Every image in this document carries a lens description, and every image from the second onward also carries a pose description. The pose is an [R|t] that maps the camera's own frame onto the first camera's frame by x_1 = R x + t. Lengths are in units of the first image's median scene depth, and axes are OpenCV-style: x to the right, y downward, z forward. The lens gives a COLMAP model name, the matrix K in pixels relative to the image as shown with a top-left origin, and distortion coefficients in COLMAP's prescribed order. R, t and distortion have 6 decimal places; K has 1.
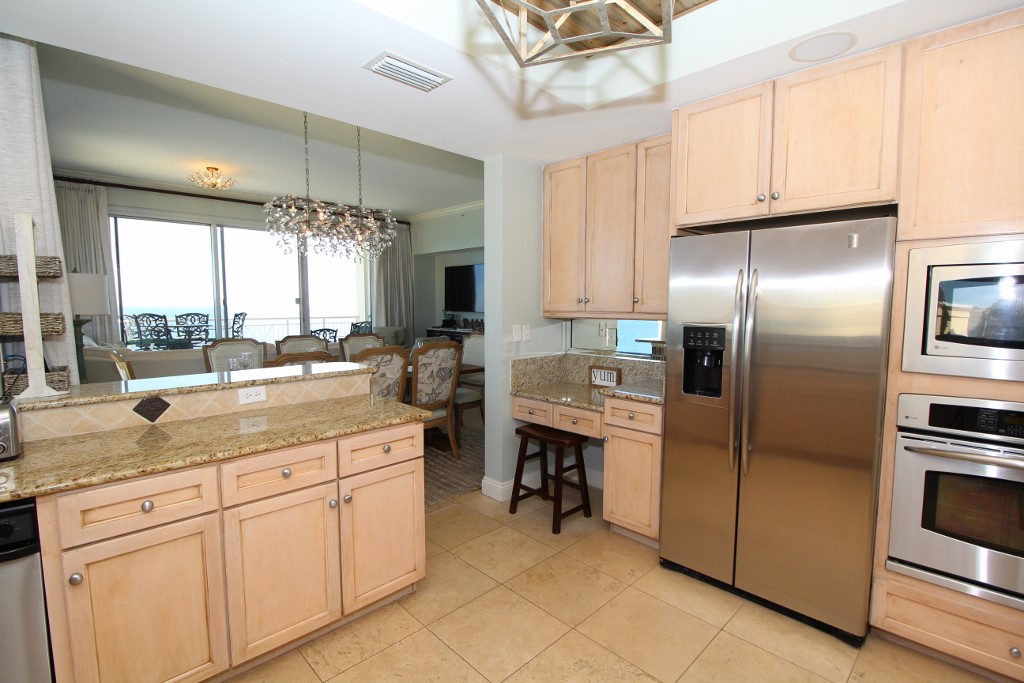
lens RADIAL K [[477.4, 0, 507.6], [0, 477.4, 341.8], [0, 0, 1]] dist [-0.012297, -0.004029]
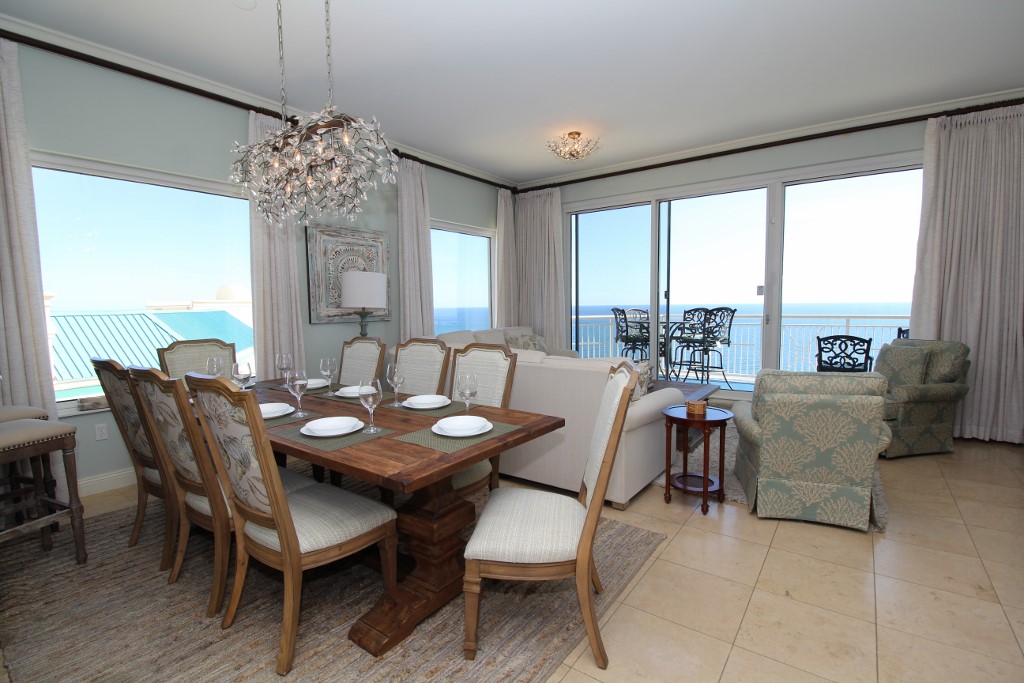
lens RADIAL K [[477.4, 0, 510.9], [0, 477.4, 338.6], [0, 0, 1]] dist [-0.012297, -0.004029]
pose [[0.155421, 0.068772, -0.985452, 0.216029], [-0.066439, 0.996043, 0.059033, -0.049759], [0.985612, 0.056298, 0.159375, 0.778106]]
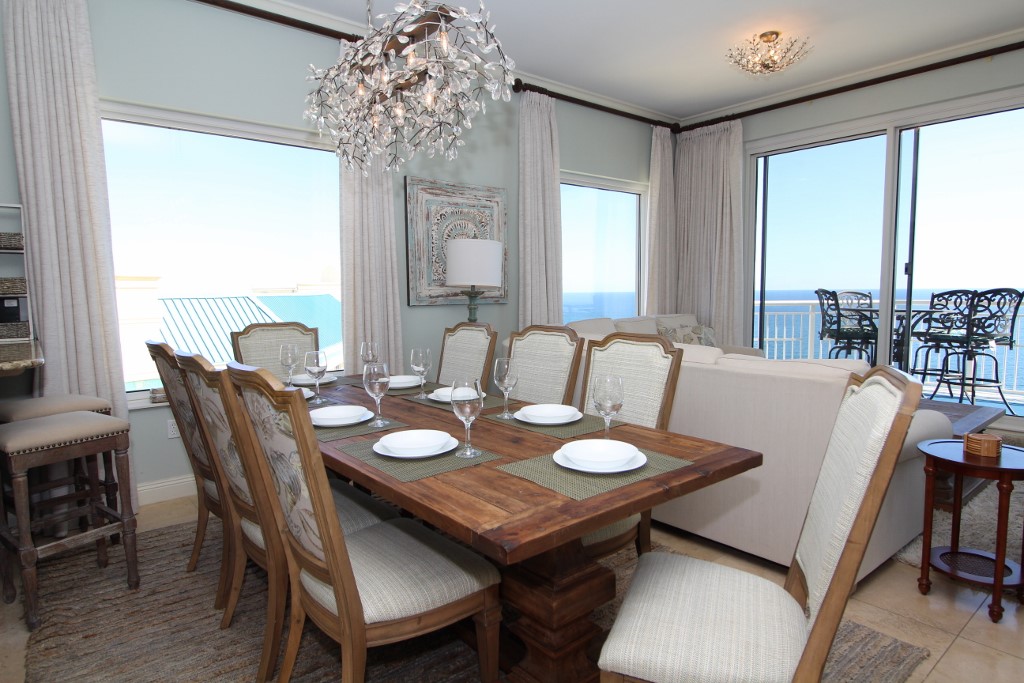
lens RADIAL K [[591.4, 0, 516.0], [0, 591.4, 341.7], [0, 0, 1]] dist [0.005457, -0.006062]
pose [[-0.085169, 0.087086, -0.992553, 0.153832], [-0.069122, 0.993257, 0.093079, -0.041526], [0.993966, 0.076535, -0.078575, 0.780623]]
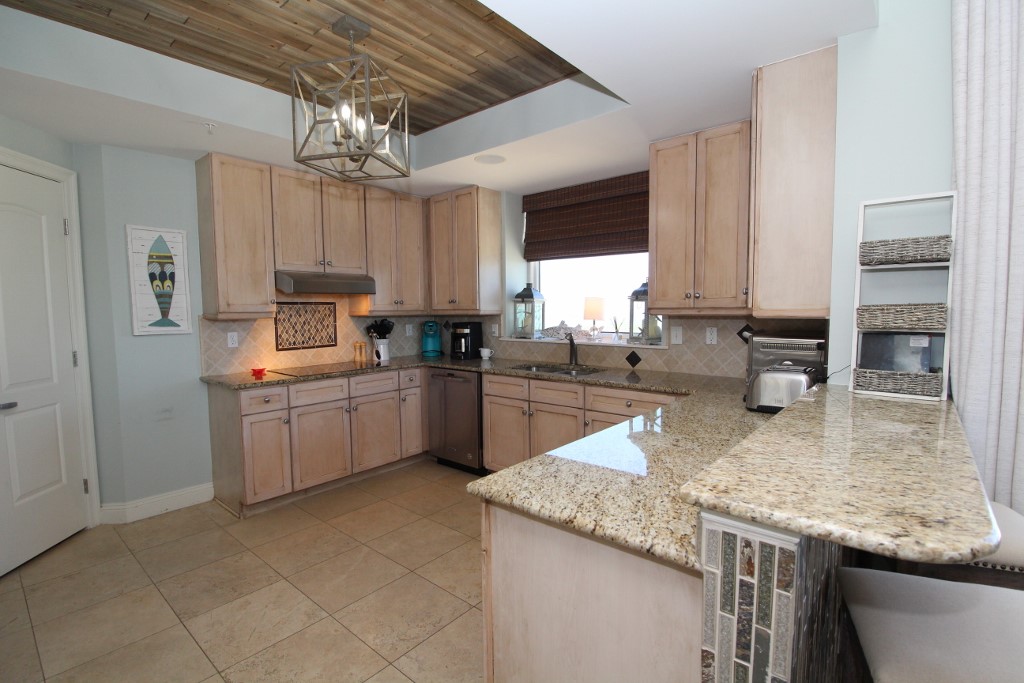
lens RADIAL K [[477.4, 0, 505.9], [0, 477.4, 340.2], [0, 0, 1]] dist [-0.012297, -0.004029]
pose [[-0.996691, 0.020360, -0.078699, -0.053675], [0.008096, 0.988175, 0.153118, -0.042015], [0.080886, 0.151974, -0.985069, 0.559559]]
